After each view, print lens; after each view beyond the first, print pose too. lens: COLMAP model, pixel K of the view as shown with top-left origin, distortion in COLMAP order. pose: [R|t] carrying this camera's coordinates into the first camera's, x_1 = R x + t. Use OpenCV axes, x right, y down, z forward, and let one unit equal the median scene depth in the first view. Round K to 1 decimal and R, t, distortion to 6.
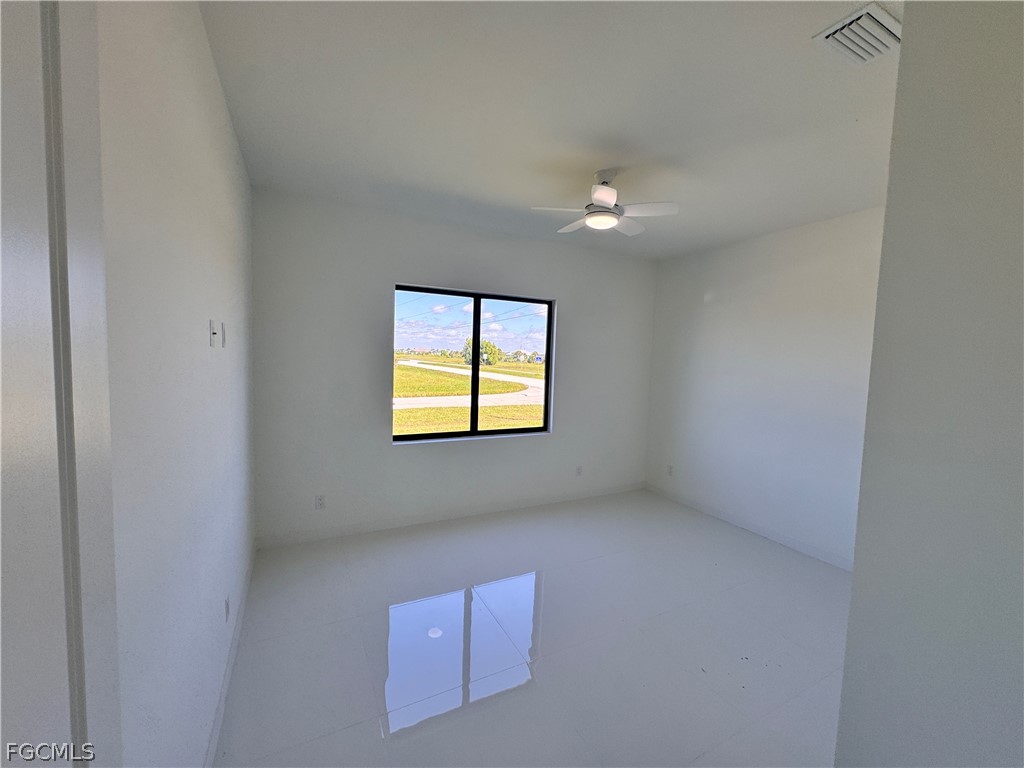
lens RADIAL K [[410.2, 0, 512.8], [0, 410.2, 384.2], [0, 0, 1]] dist [-0.003655, 0.000875]
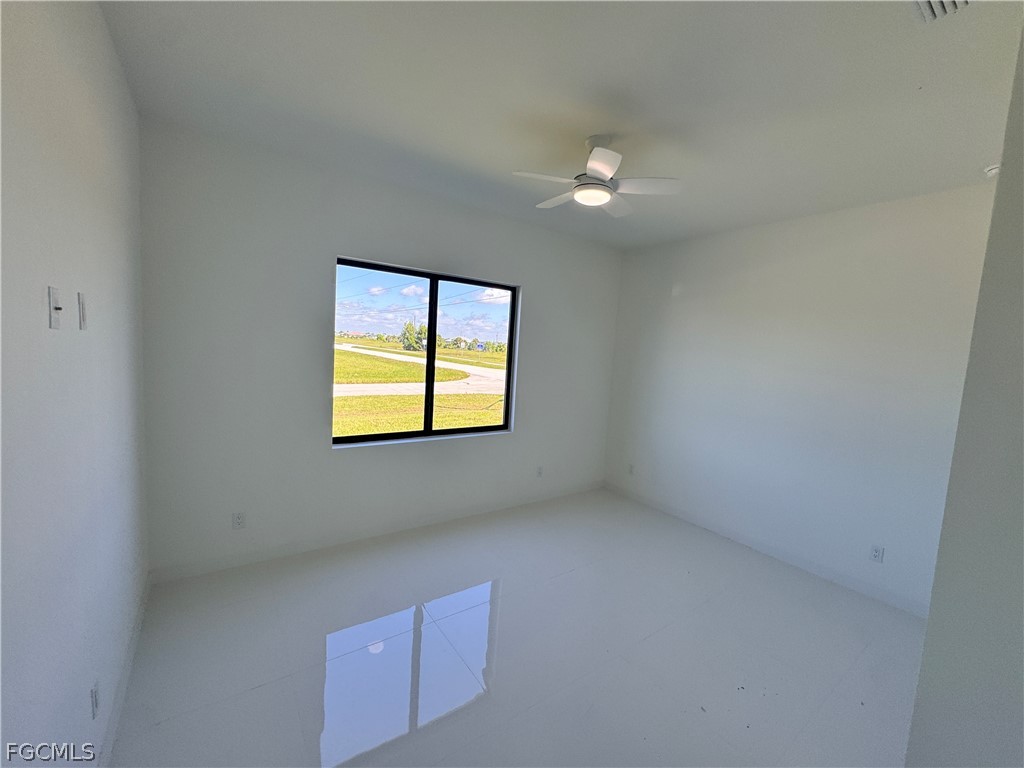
lens RADIAL K [[410.2, 0, 512.8], [0, 410.2, 384.2], [0, 0, 1]] dist [-0.003655, 0.000875]
pose [[0.988828, 0.015288, 0.148277, -0.042890], [-0.019839, 0.999375, 0.029259, -0.013837], [-0.147737, -0.031873, 0.988513, 0.094185]]
